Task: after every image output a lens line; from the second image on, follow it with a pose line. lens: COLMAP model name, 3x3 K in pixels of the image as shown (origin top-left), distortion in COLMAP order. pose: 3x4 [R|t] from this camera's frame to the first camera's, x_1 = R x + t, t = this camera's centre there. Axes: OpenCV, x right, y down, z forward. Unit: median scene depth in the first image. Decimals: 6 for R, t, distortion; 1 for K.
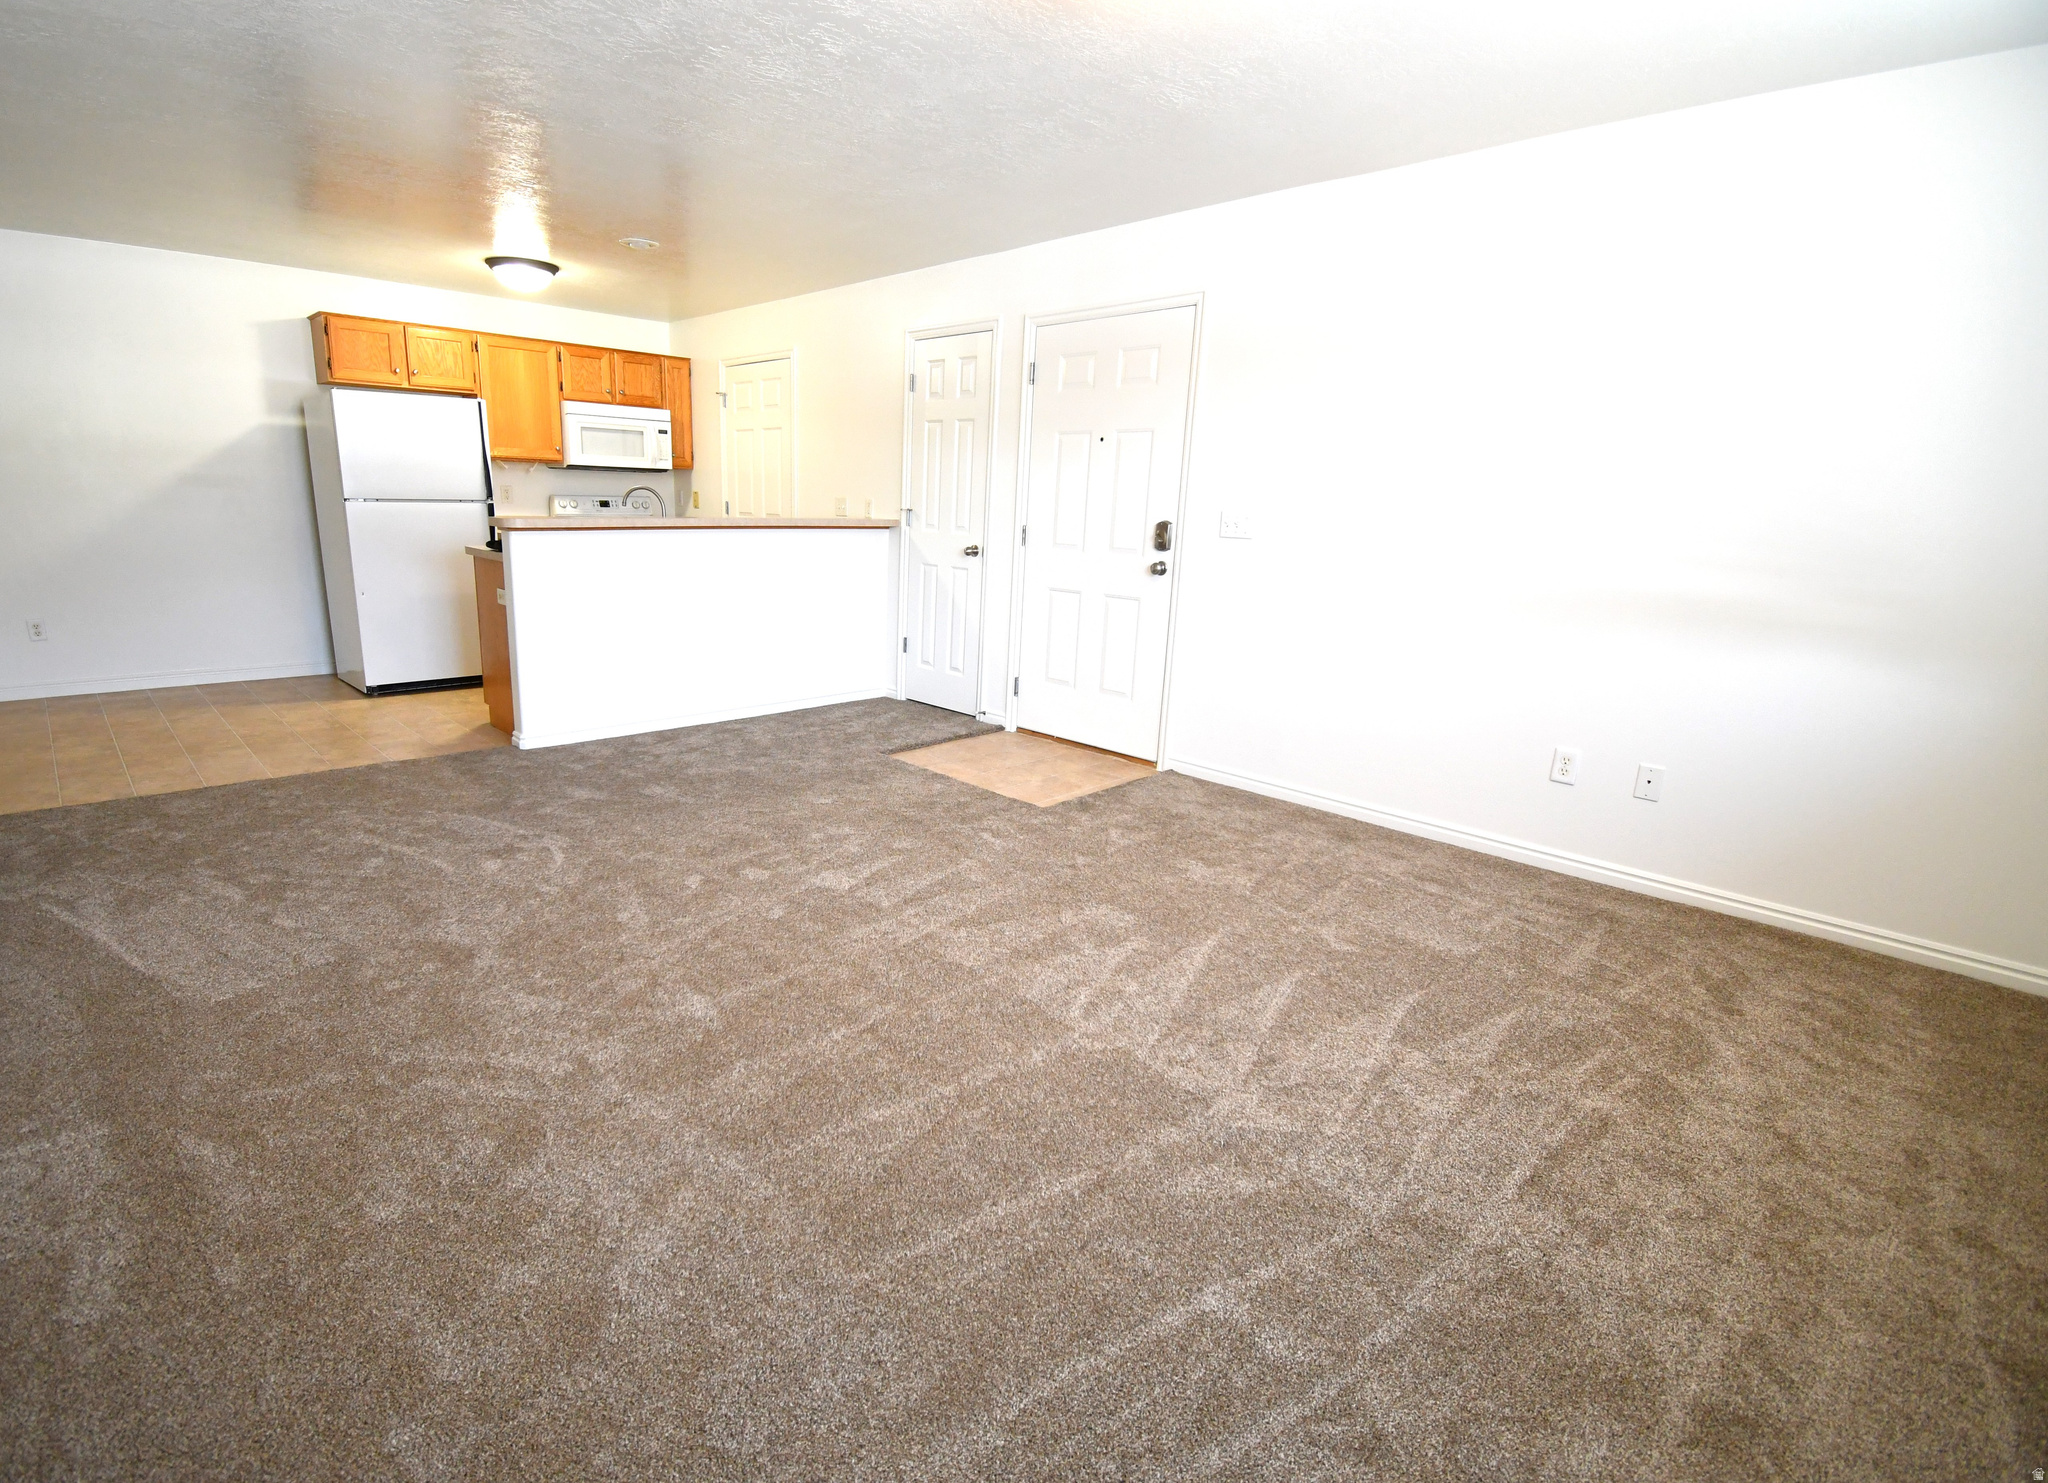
lens RADIAL K [[961.0, 0, 936.0], [0, 961.0, 742.4], [0, 0, 1]] dist [-0.001082, -0.000407]
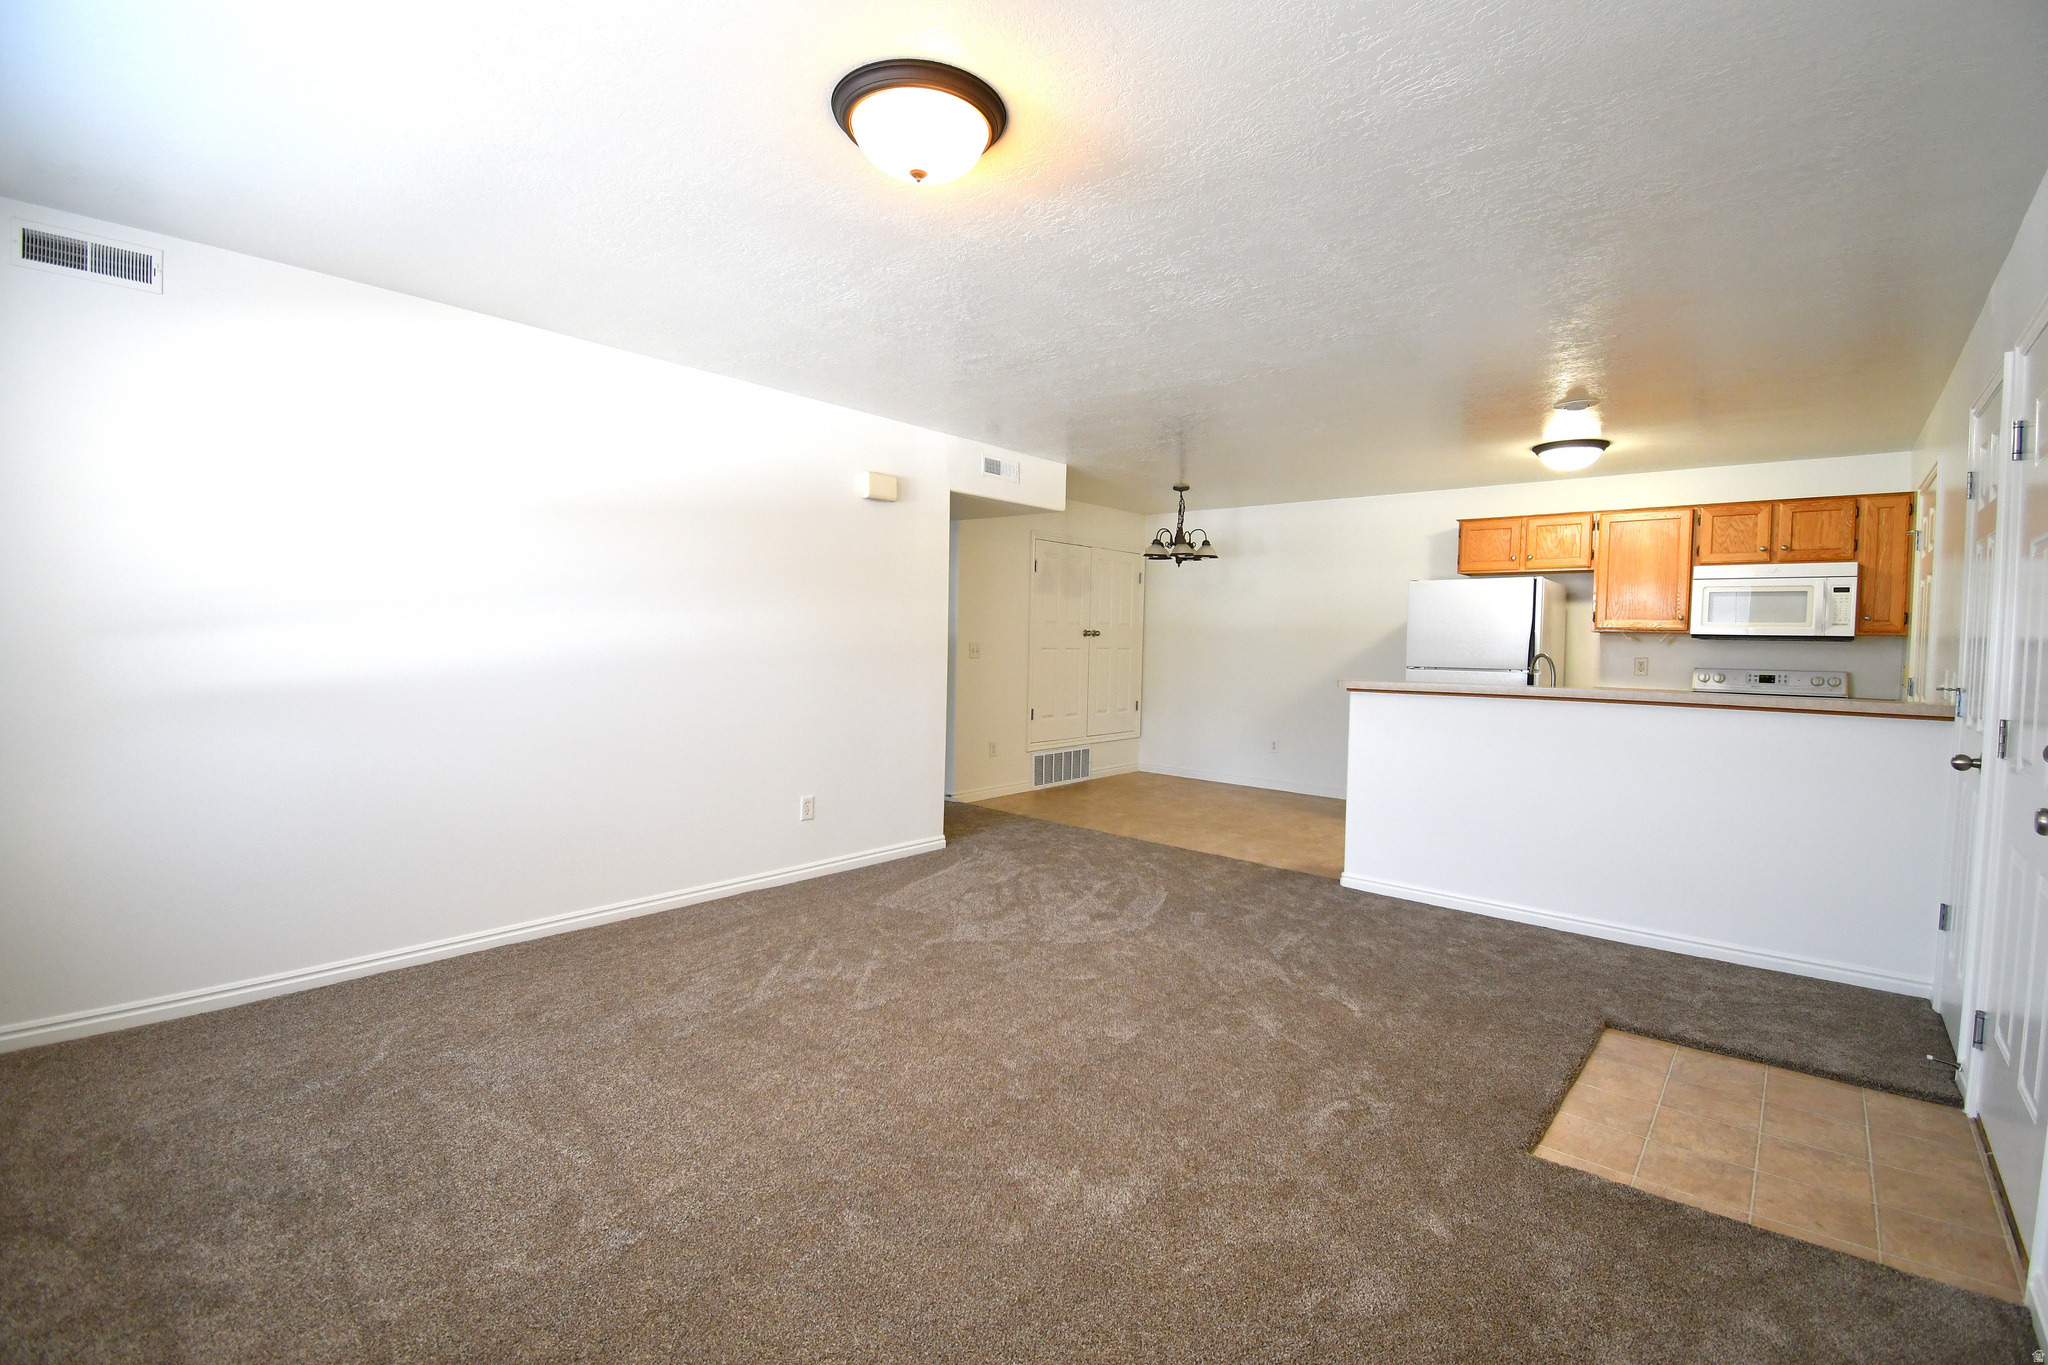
lens RADIAL K [[909.0, 0, 1036.8], [0, 909.0, 671.4], [0, 0, 1]] dist [-0.012726, -0.000243]
pose [[0.126675, 0.008292, -0.991910, 0.407942], [-0.264933, 0.963922, -0.025776, -0.081763], [0.955910, 0.266055, 0.124301, 0.360700]]
